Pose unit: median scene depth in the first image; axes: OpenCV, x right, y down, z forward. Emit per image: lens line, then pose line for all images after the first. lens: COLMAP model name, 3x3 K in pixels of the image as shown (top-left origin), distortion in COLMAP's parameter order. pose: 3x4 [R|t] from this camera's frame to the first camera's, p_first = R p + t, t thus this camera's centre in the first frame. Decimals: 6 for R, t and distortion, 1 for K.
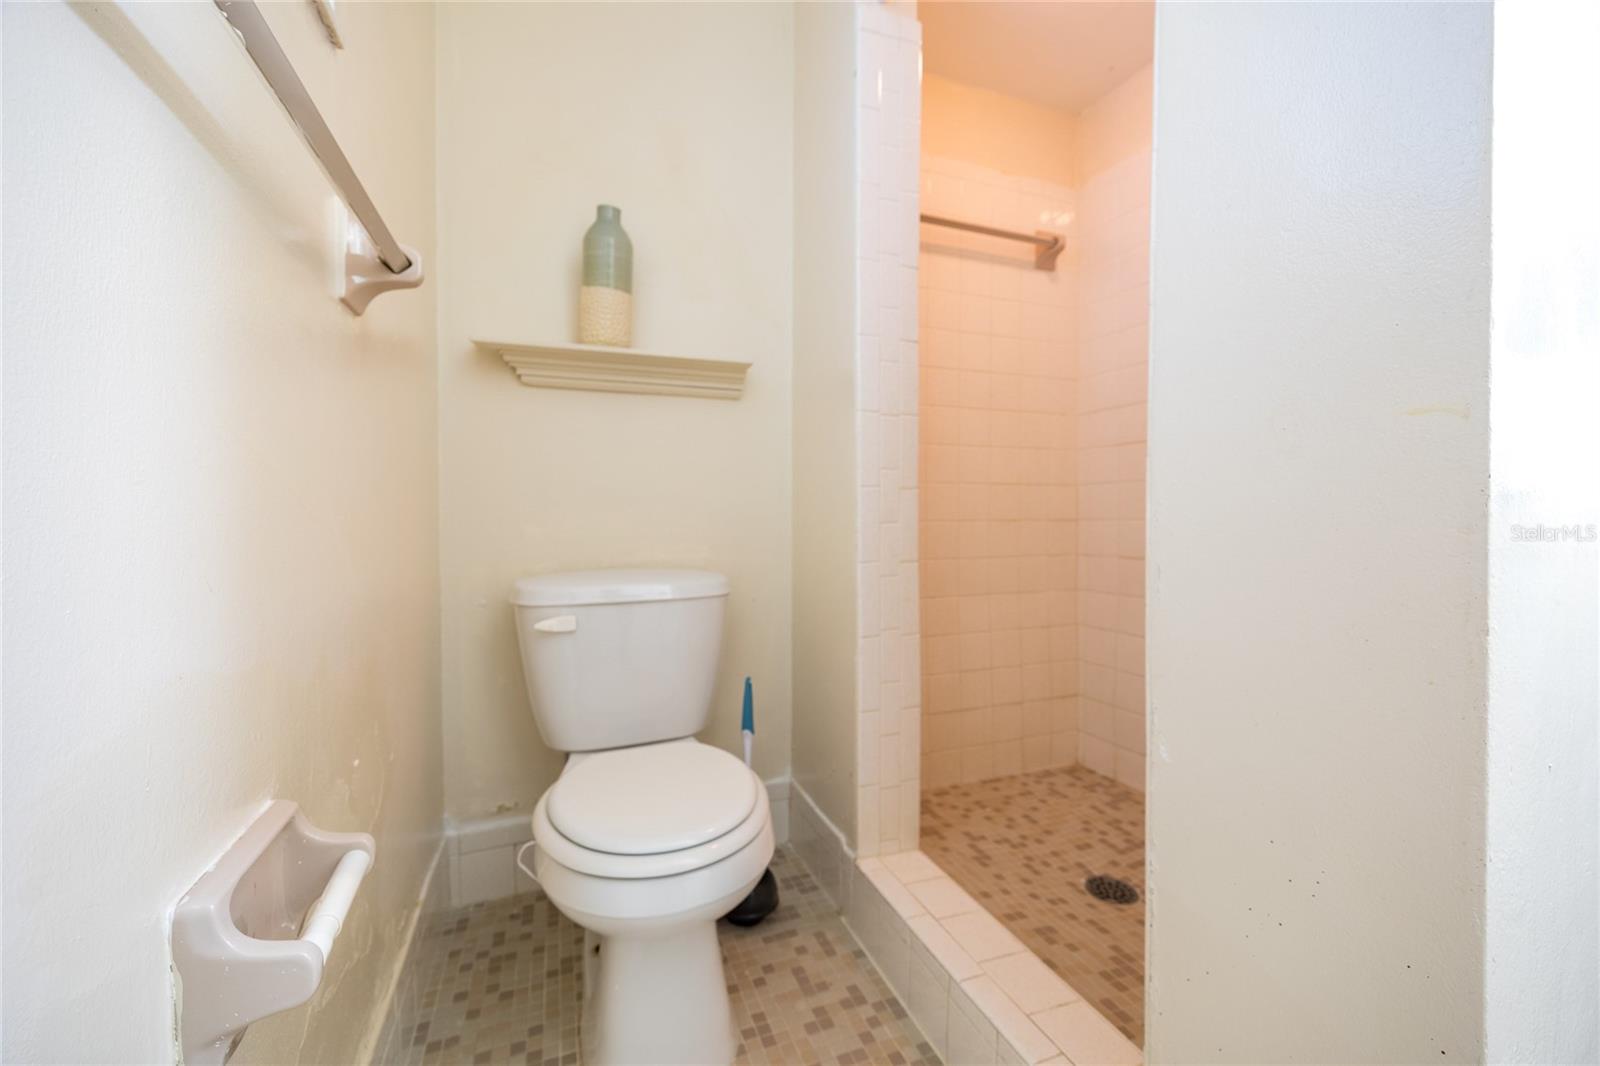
lens RADIAL K [[619.4, 0, 798.3], [0, 619.4, 500.1], [0, 0, 1]] dist [0.000945, -0.000916]
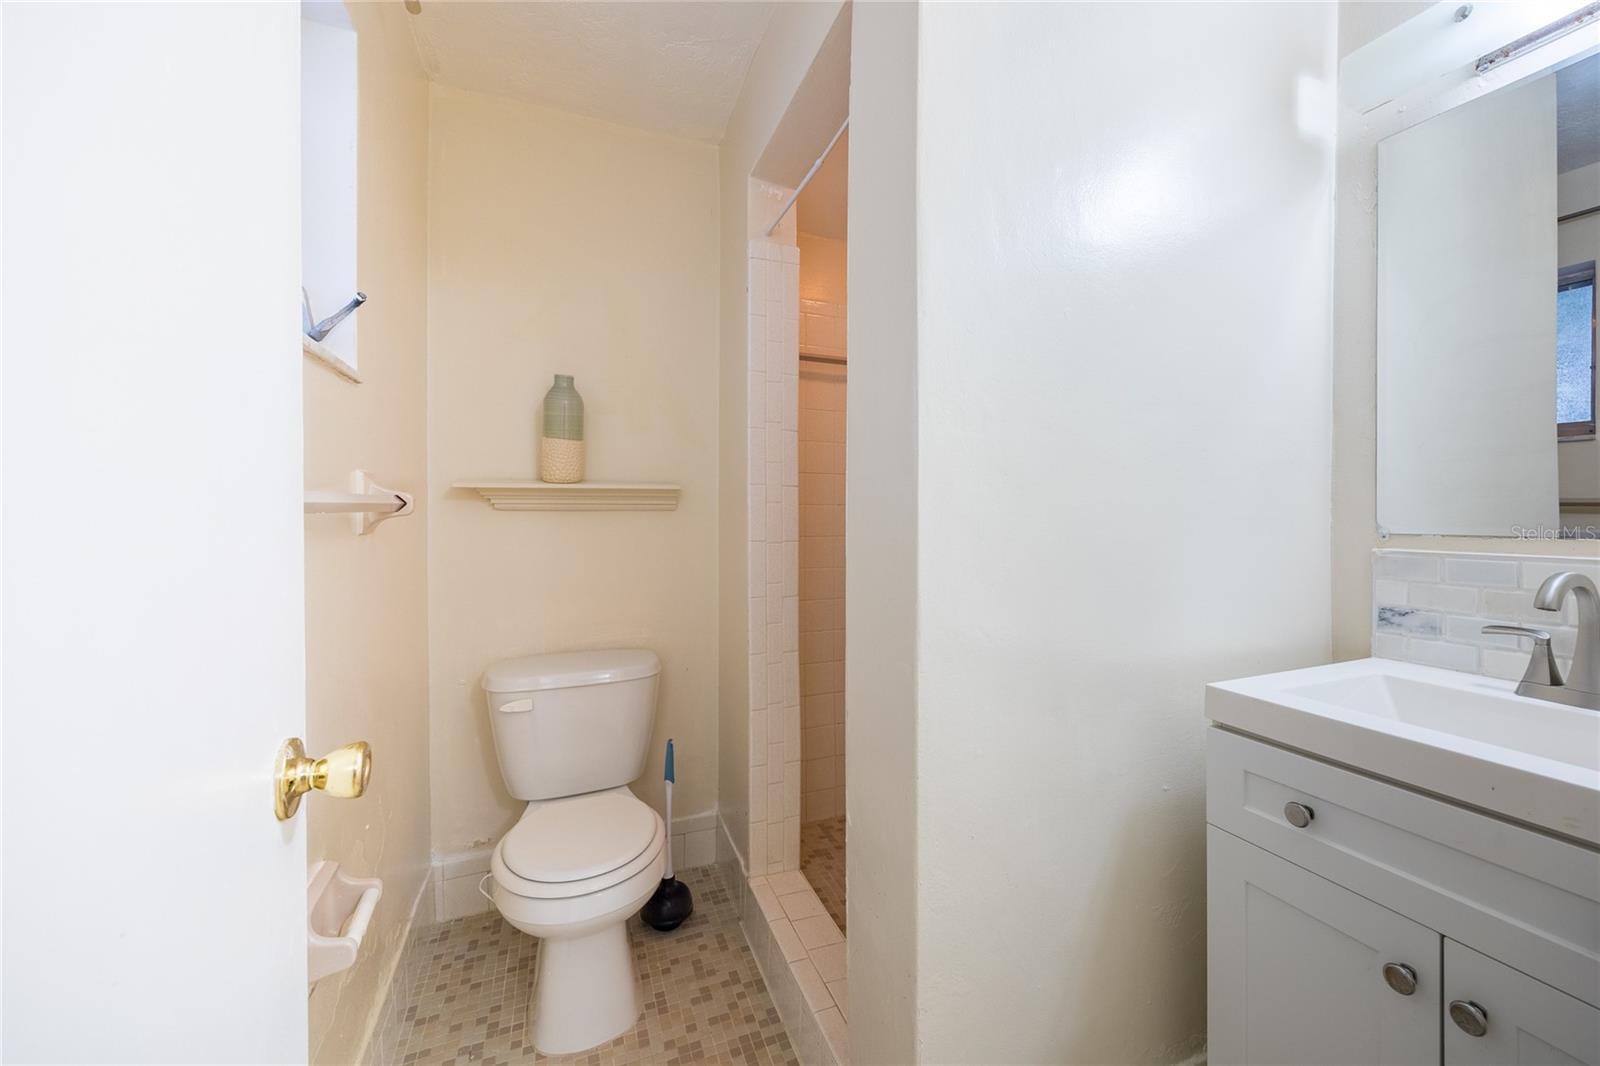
lens RADIAL K [[619.4, 0, 829.6], [0, 619.4, 503.0], [0, 0, 1]] dist [0.000945, -0.000916]
pose [[0.999200, 0.001436, 0.039975, 0.225497], [-0.001170, 0.999977, -0.006669, -0.227331], [-0.039984, 0.006617, 0.999178, -0.358599]]
